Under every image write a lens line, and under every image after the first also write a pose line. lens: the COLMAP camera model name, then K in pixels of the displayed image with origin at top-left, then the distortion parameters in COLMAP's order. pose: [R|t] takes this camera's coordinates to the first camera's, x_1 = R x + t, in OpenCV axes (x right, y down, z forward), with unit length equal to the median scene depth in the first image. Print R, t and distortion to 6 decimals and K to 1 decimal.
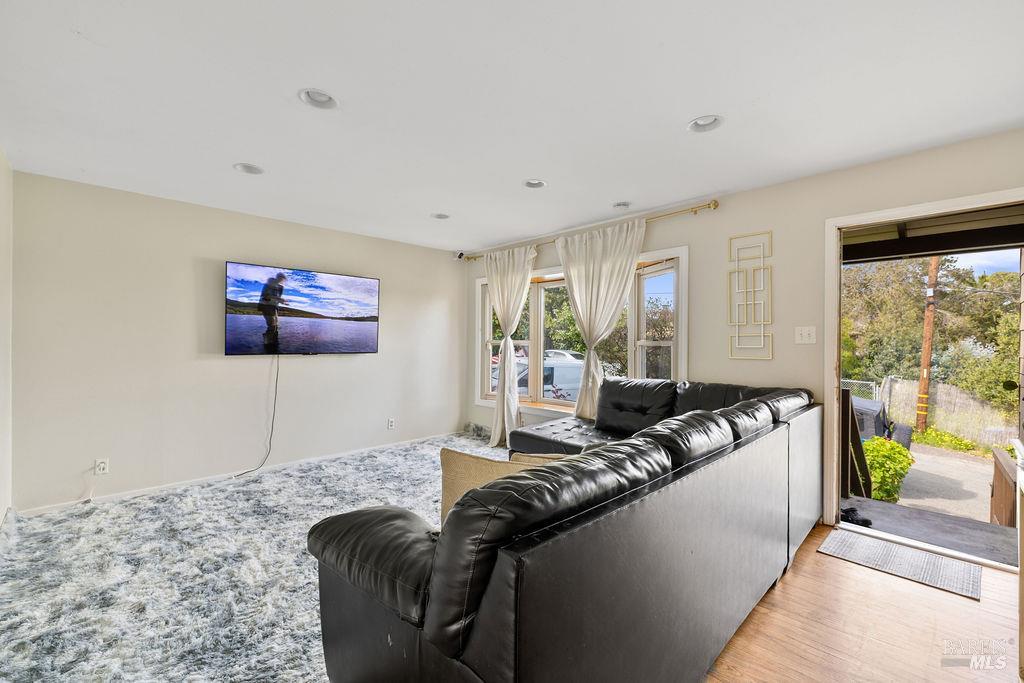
lens RADIAL K [[430.6, 0, 512.0], [0, 430.6, 341.5], [0, 0, 1]] dist [0.000784, 0.000061]
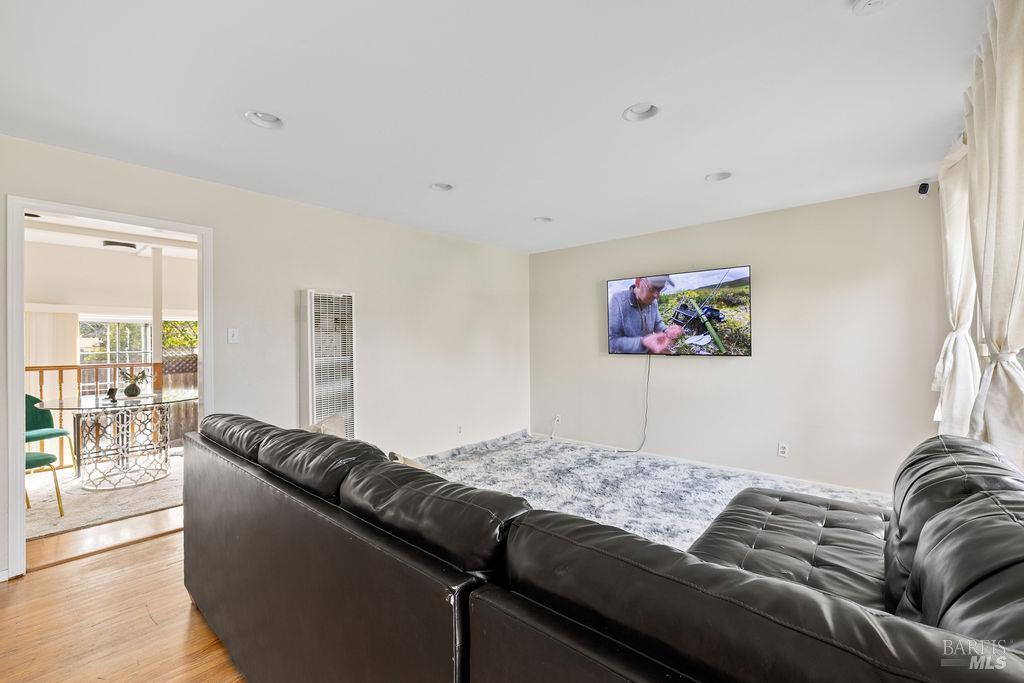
lens RADIAL K [[430.6, 0, 512.0], [0, 430.6, 341.5], [0, 0, 1]] dist [0.000784, 0.000061]
pose [[0.061589, -0.005459, -0.998087, 0.628650], [0.008394, 0.999953, -0.004951, -0.002079], [0.998066, -0.008073, 0.061632, 0.658434]]
